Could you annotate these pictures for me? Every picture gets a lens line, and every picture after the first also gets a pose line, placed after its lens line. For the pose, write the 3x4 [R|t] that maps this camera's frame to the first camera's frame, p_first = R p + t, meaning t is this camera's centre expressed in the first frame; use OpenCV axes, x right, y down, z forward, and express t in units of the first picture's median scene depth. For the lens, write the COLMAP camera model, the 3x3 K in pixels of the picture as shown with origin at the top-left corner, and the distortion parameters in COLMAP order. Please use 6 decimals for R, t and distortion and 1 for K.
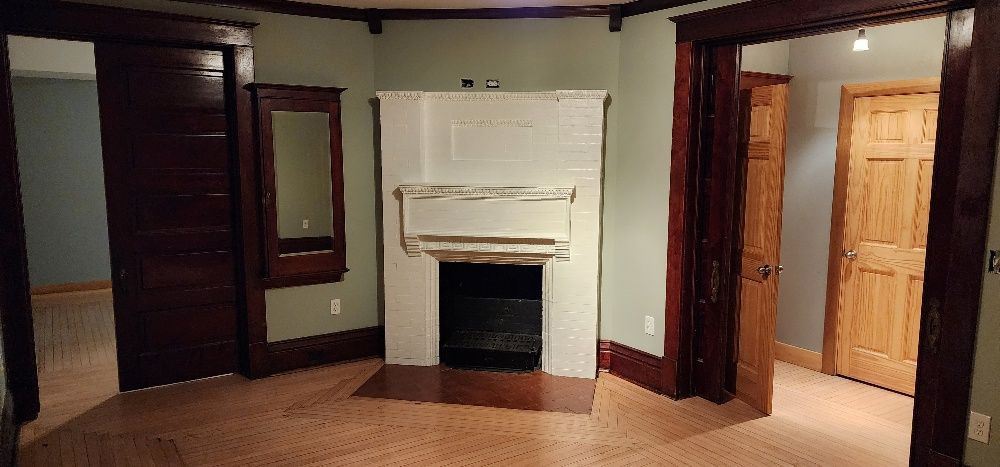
lens RADIAL K [[671.8, 0, 502.2], [0, 671.8, 238.2], [0, 0, 1]] dist [0.092276, -0.089906]
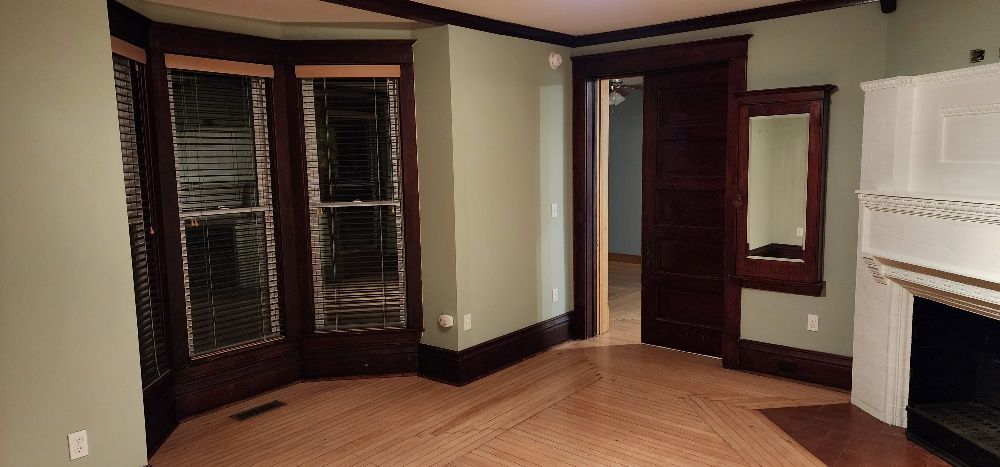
lens RADIAL K [[671.8, 0, 502.2], [0, 671.8, 238.2], [0, 0, 1]] dist [0.092276, -0.089906]
pose [[0.257320, 0.104901, -0.960615, 0.554276], [-0.103038, 0.991401, 0.080662, -0.047080], [0.960817, 0.078224, 0.265917, 0.354879]]
